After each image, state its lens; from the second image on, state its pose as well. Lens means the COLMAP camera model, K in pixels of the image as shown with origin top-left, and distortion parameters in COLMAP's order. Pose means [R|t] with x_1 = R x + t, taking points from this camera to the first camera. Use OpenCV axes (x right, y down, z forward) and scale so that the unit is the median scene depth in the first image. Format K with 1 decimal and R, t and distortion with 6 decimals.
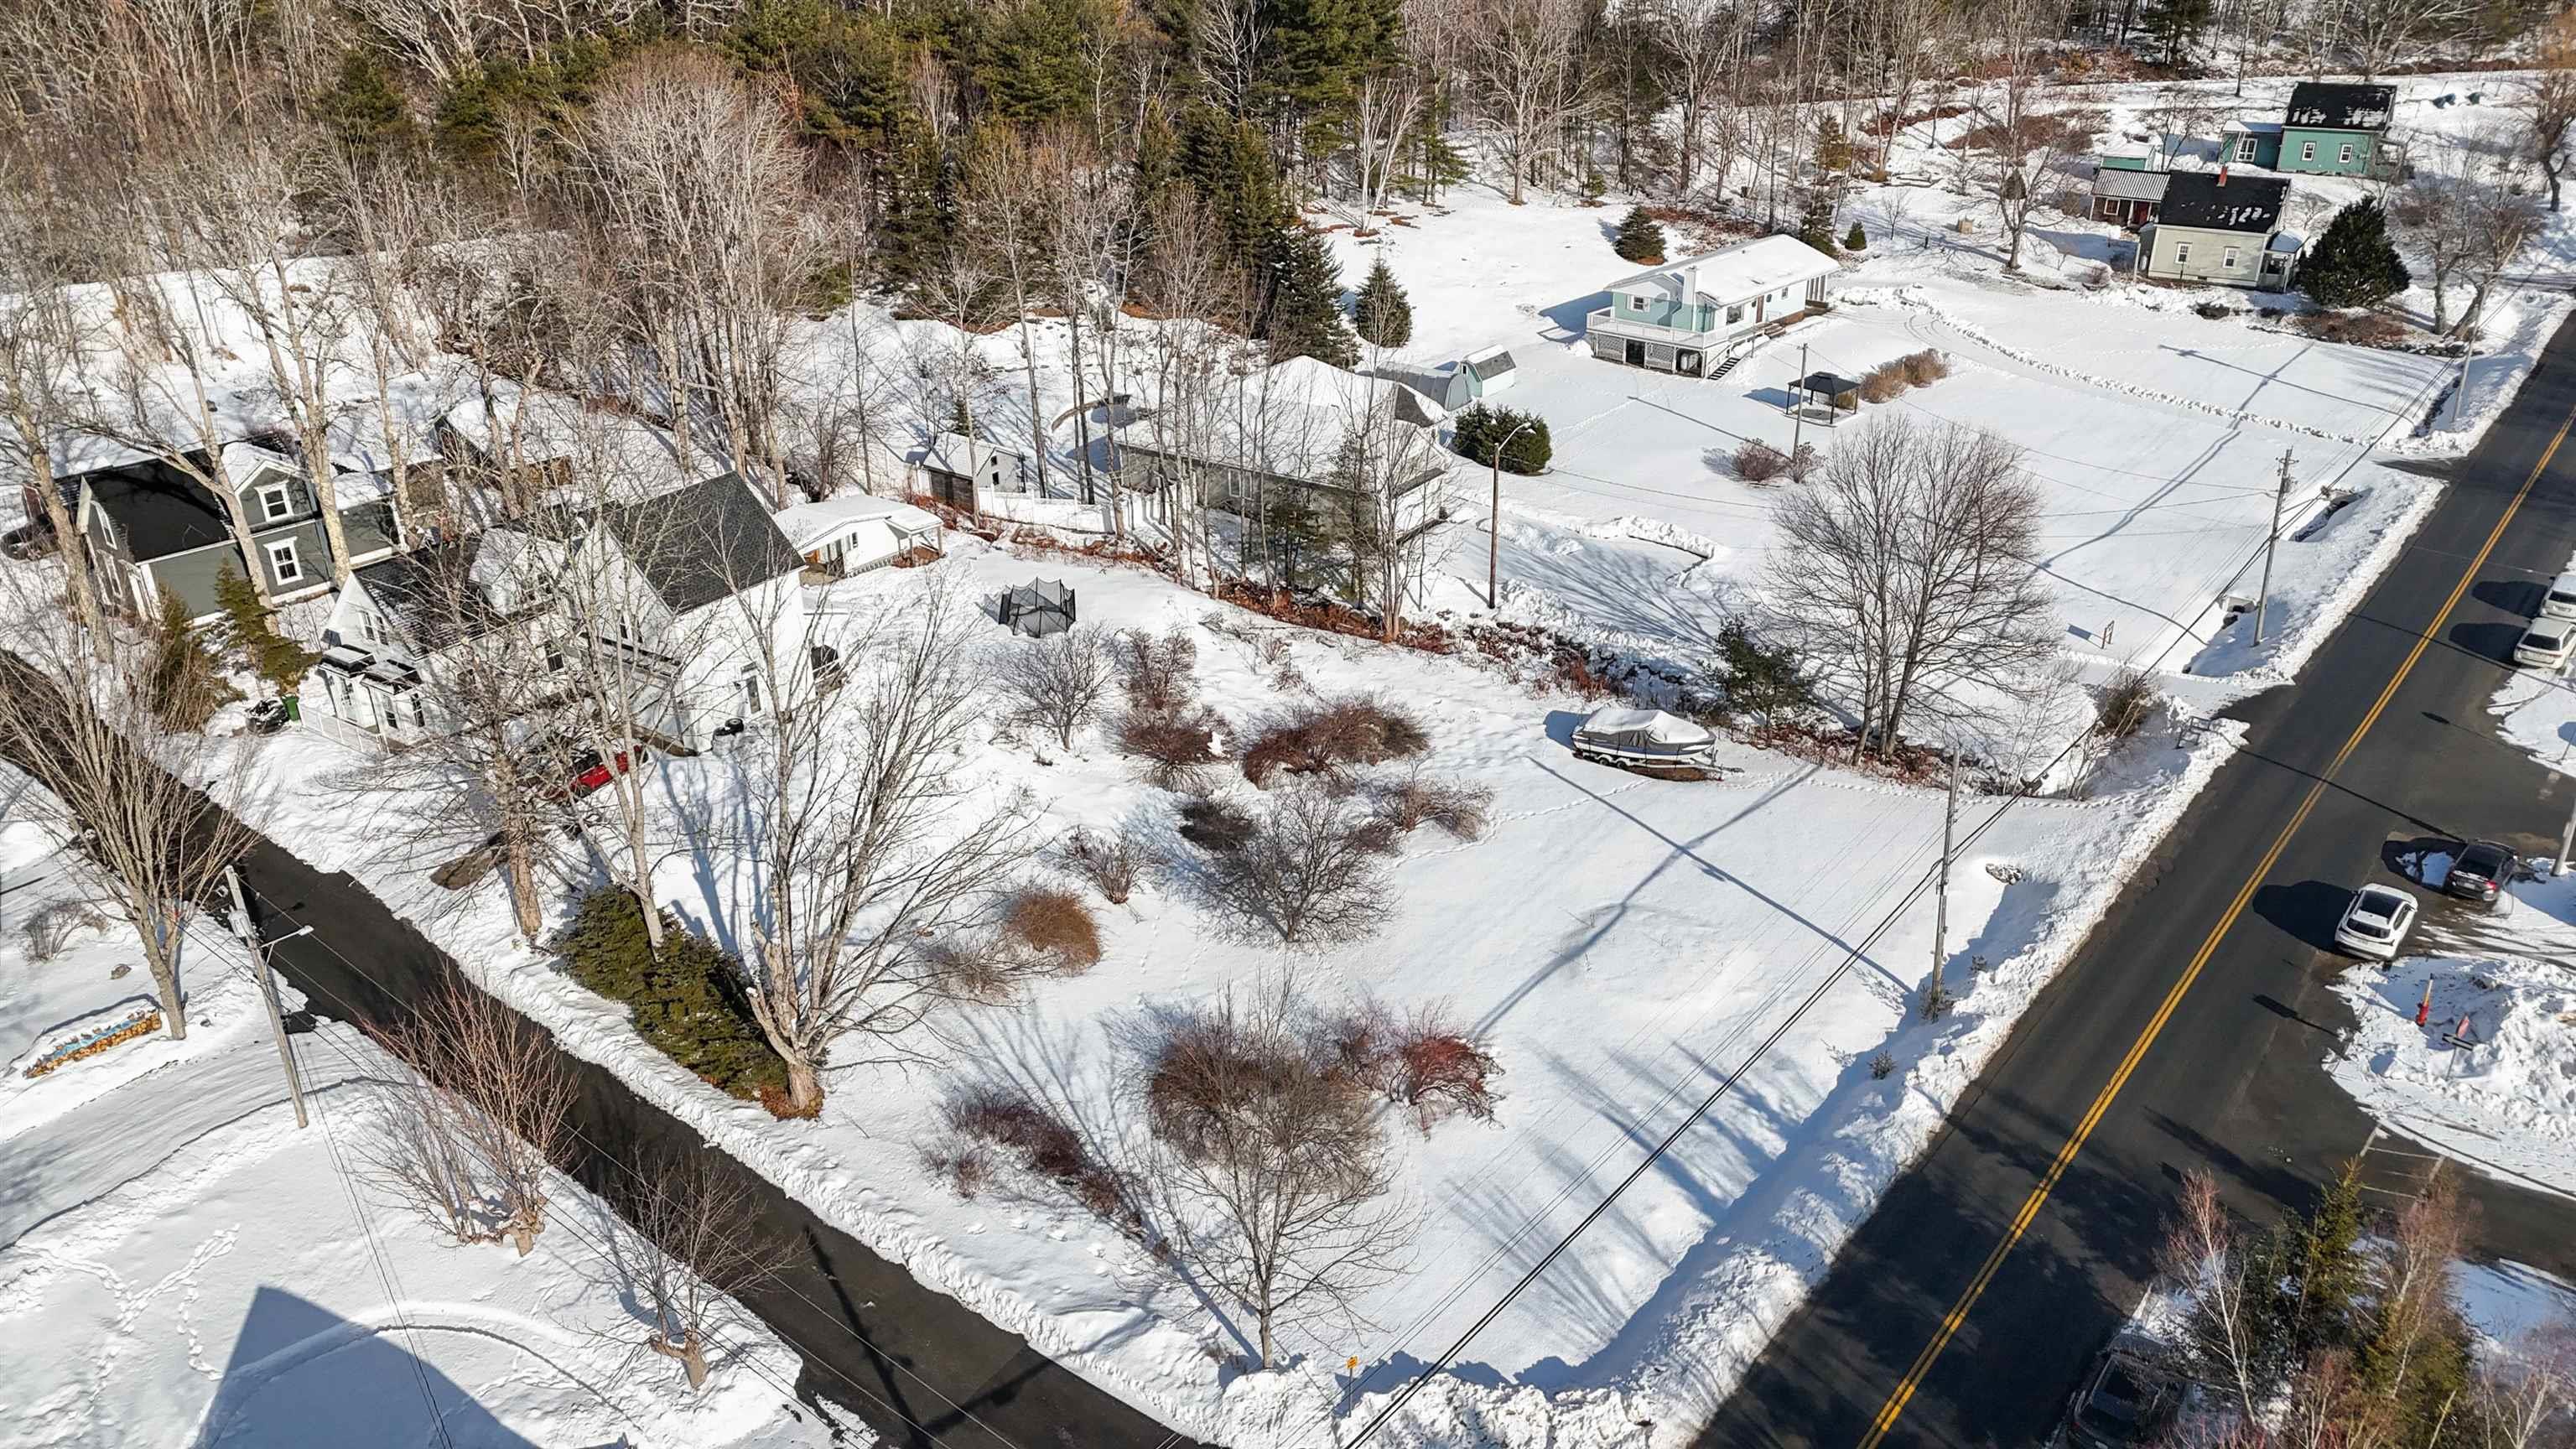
lens RADIAL K [[1883.6, 0, 1288.0], [0, 1883.6, 724.5], [0, 0, 1]] dist [0.079704, -0.065324]
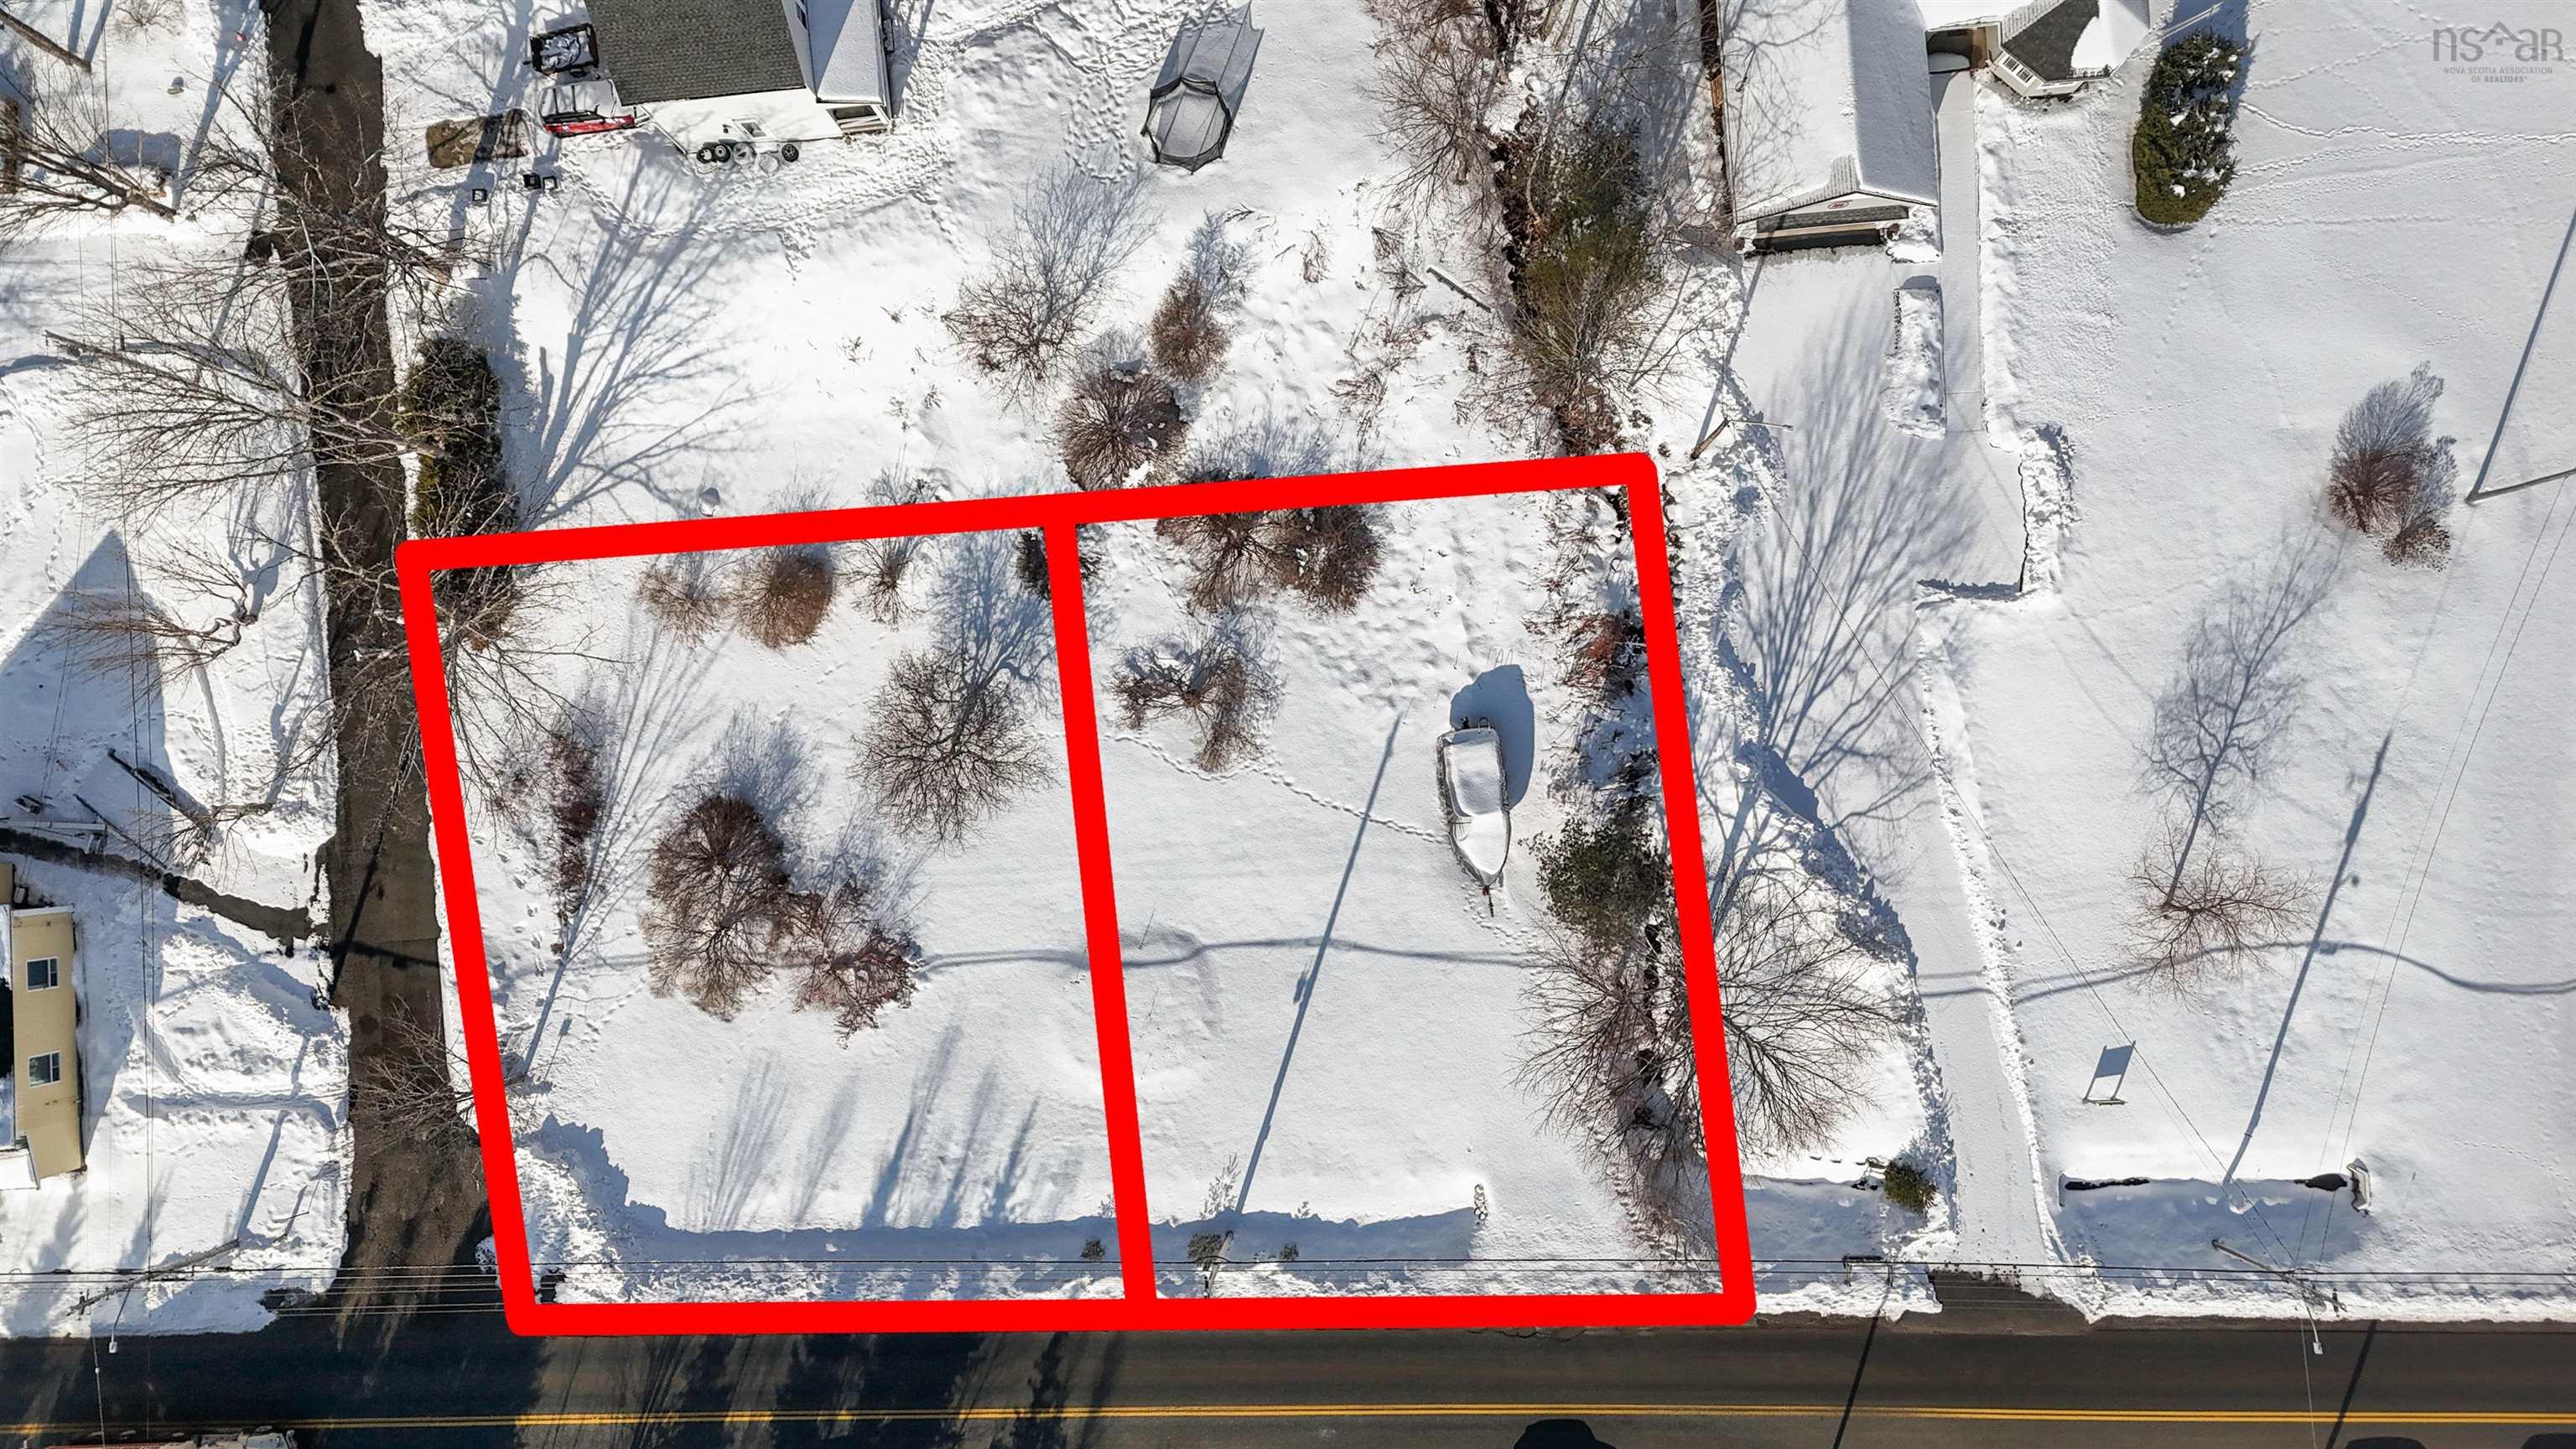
lens RADIAL K [[1868.3, 0, 1290.7], [0, 1868.3, 742.7], [0, 0, 1]] dist [0.095877, -0.069358]
pose [[0.640563, 0.767306, -0.030342, 0.119942], [-0.316097, 0.299482, 0.900219, -0.701201], [0.699830, -0.567056, 0.434380, 0.501090]]
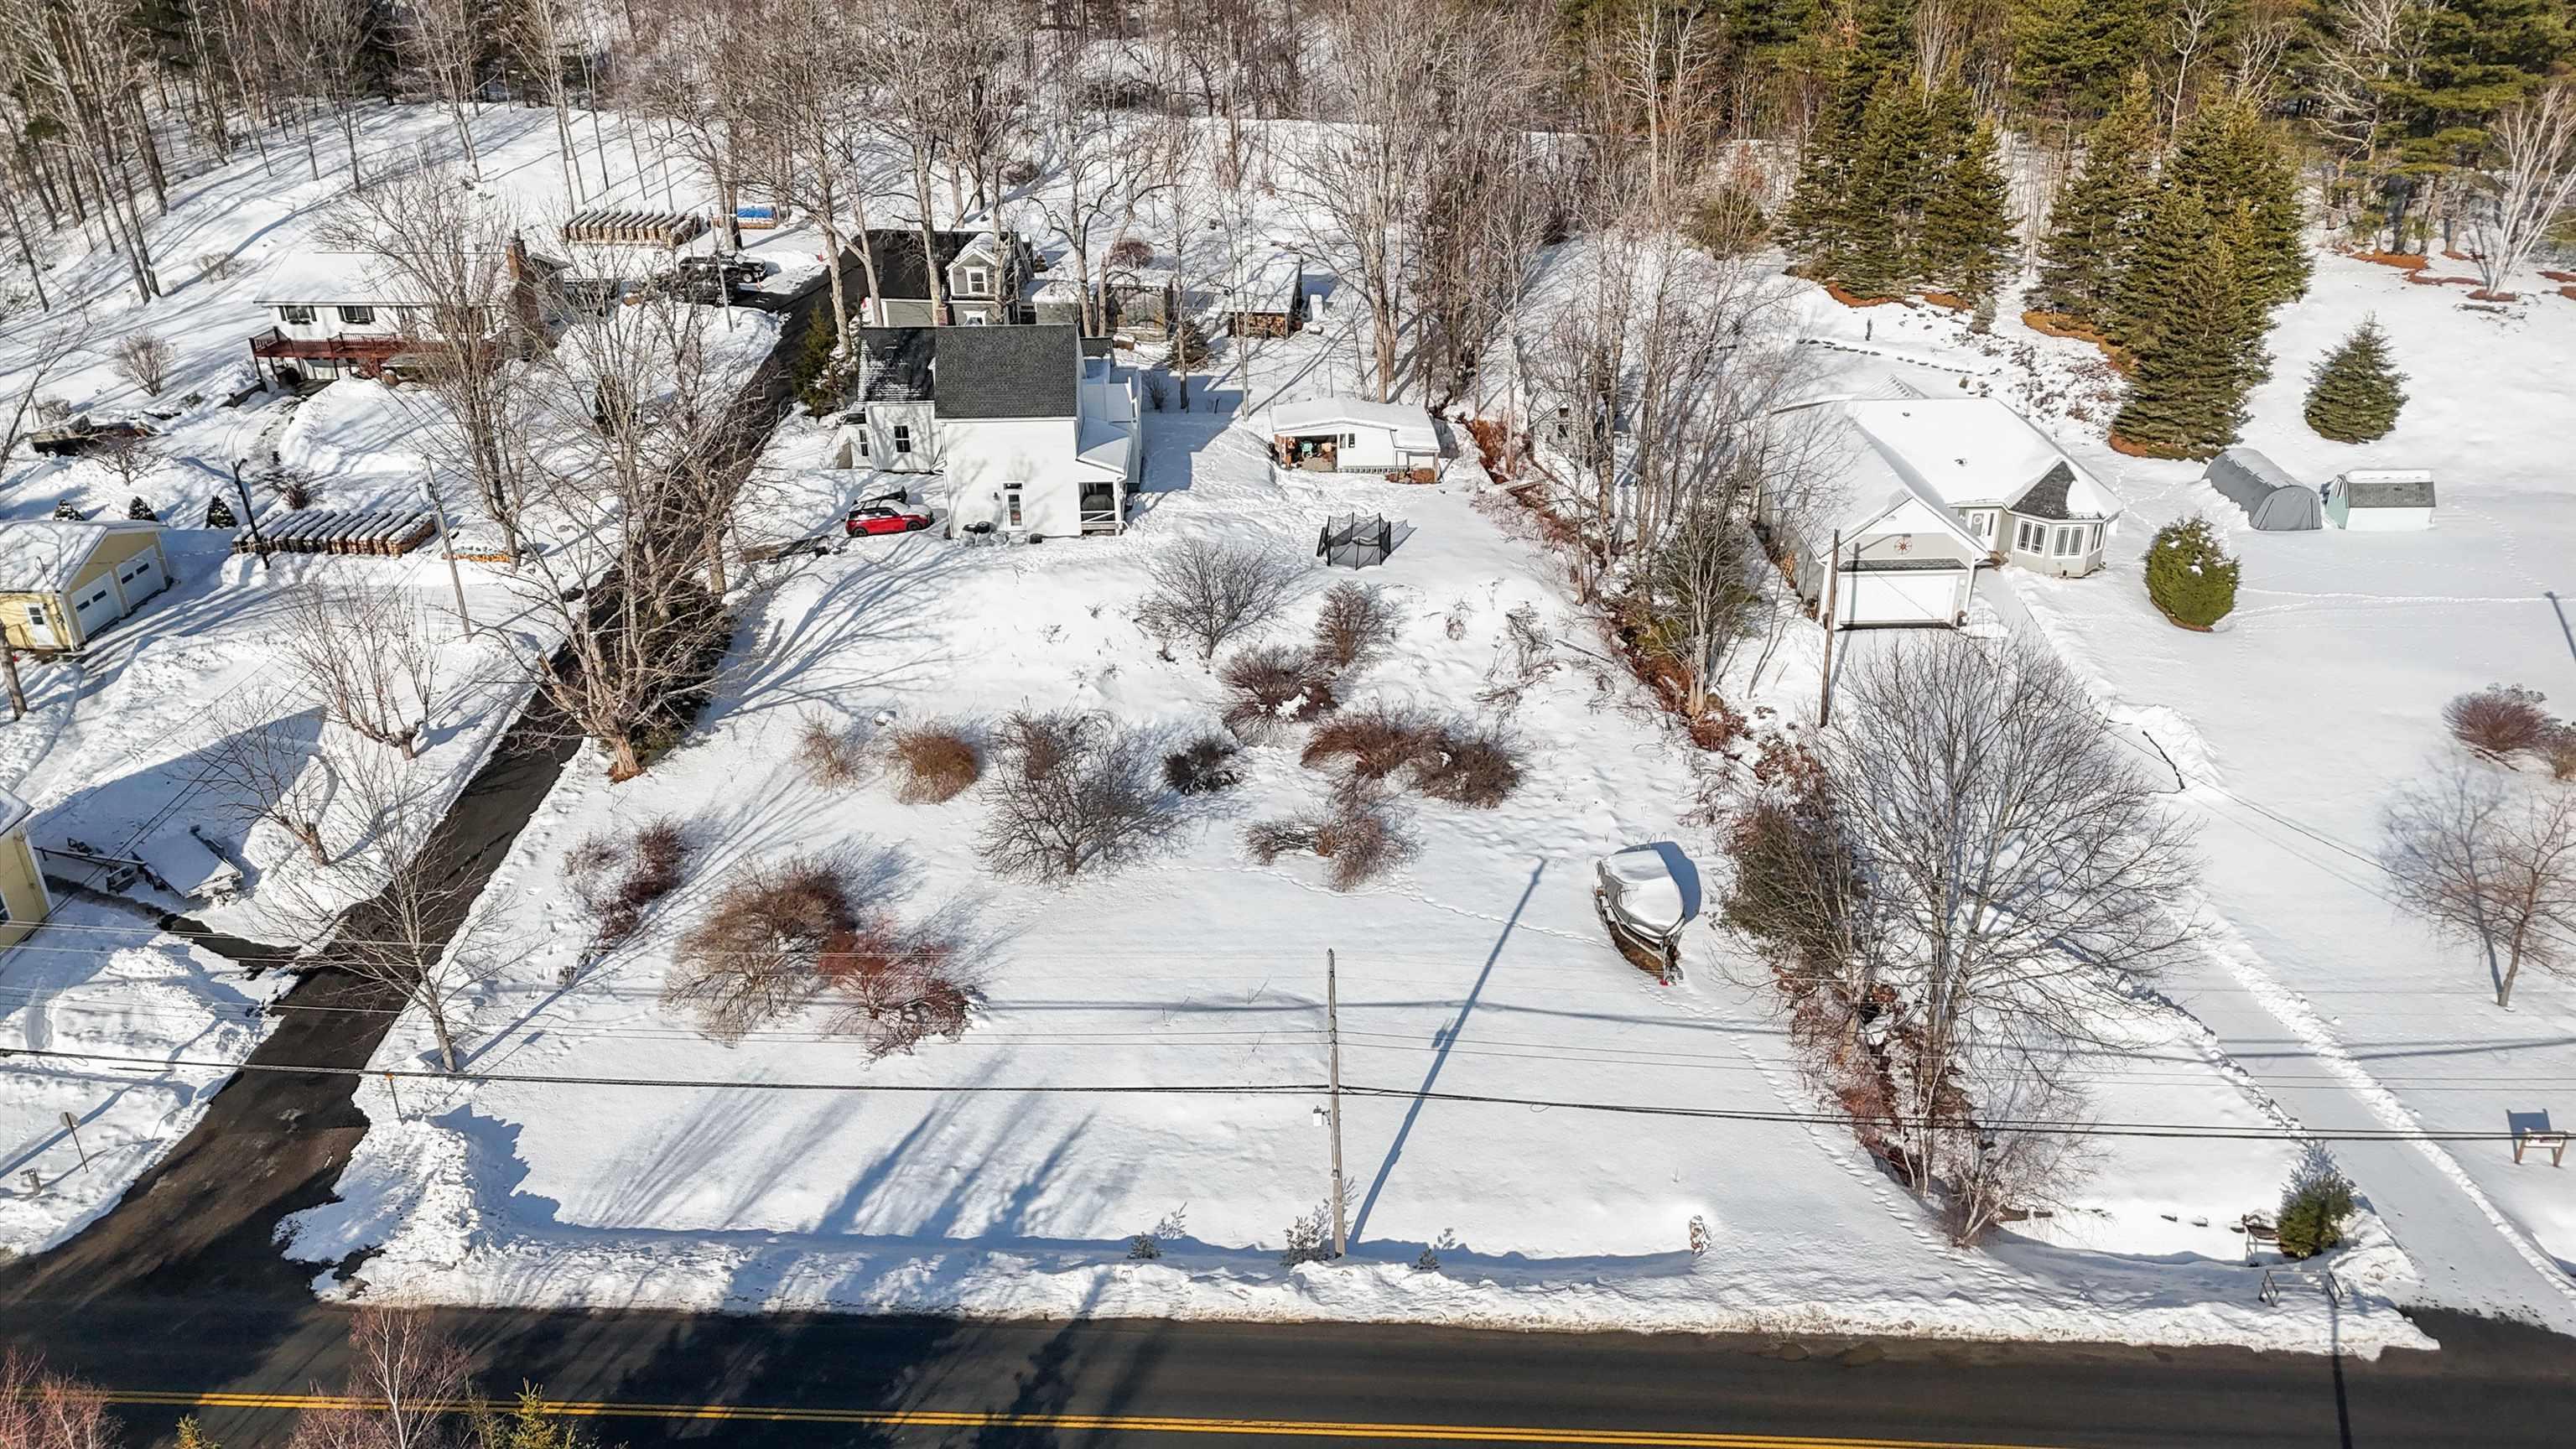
lens RADIAL K [[1868.3, 0, 1290.7], [0, 1868.3, 742.7], [0, 0, 1]] dist [0.095877, -0.069358]
pose [[0.581304, 0.379709, -0.719657, 0.583727], [-0.344044, 0.916189, 0.205502, -0.149514], [0.737373, 0.128134, 0.663221, 0.309168]]
